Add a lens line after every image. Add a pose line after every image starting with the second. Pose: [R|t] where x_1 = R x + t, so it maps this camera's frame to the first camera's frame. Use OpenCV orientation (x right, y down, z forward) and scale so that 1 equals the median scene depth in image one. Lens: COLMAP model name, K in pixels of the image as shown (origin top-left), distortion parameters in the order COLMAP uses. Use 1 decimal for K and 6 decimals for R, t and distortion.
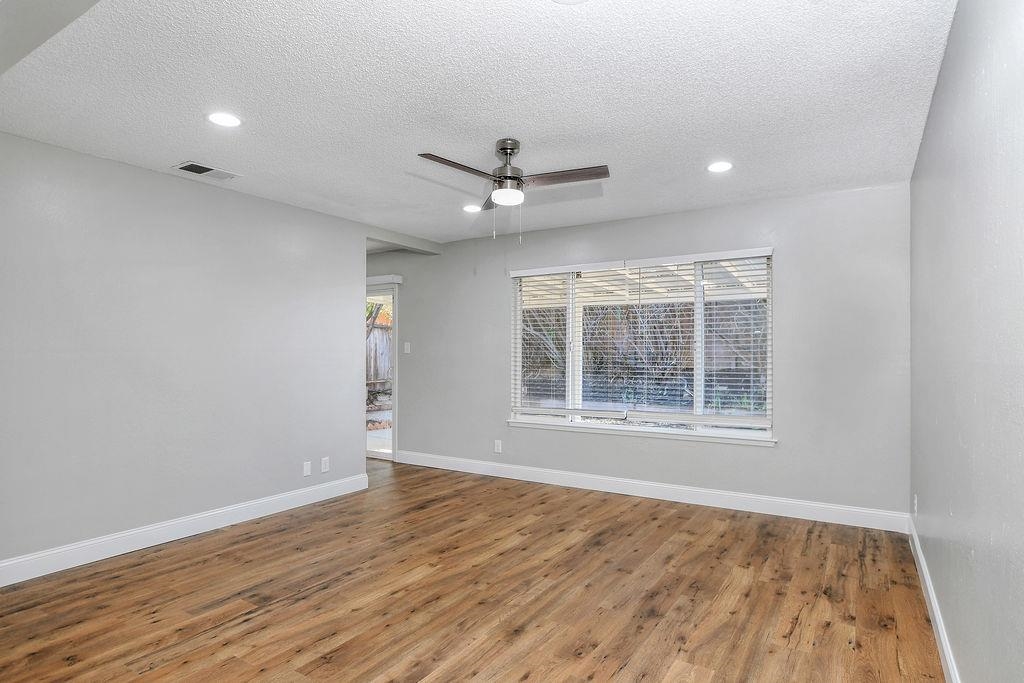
lens RADIAL K [[548.9, 0, 513.3], [0, 548.9, 348.9], [0, 0, 1]] dist [-0.013748, 0.000564]
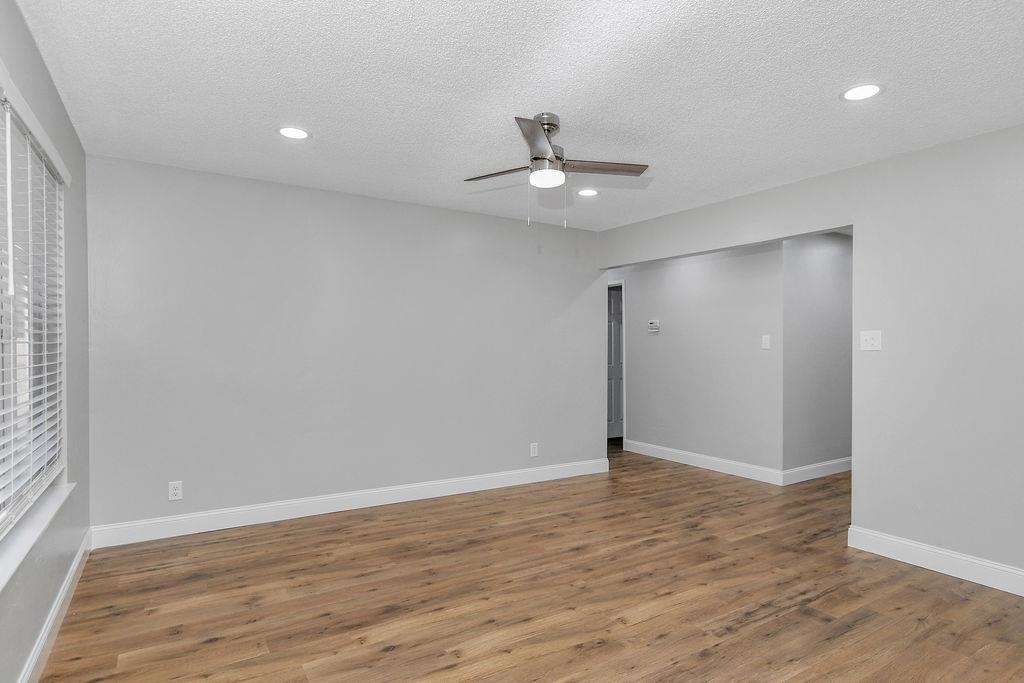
lens RADIAL K [[548.9, 0, 514.8], [0, 548.9, 350.7], [0, 0, 1]] dist [-0.013748, 0.000564]
pose [[-0.900369, -0.004119, 0.435108, -0.366027], [-0.007222, 0.999959, -0.005478, 0.013001], [-0.435068, -0.008074, -0.900361, 1.864833]]
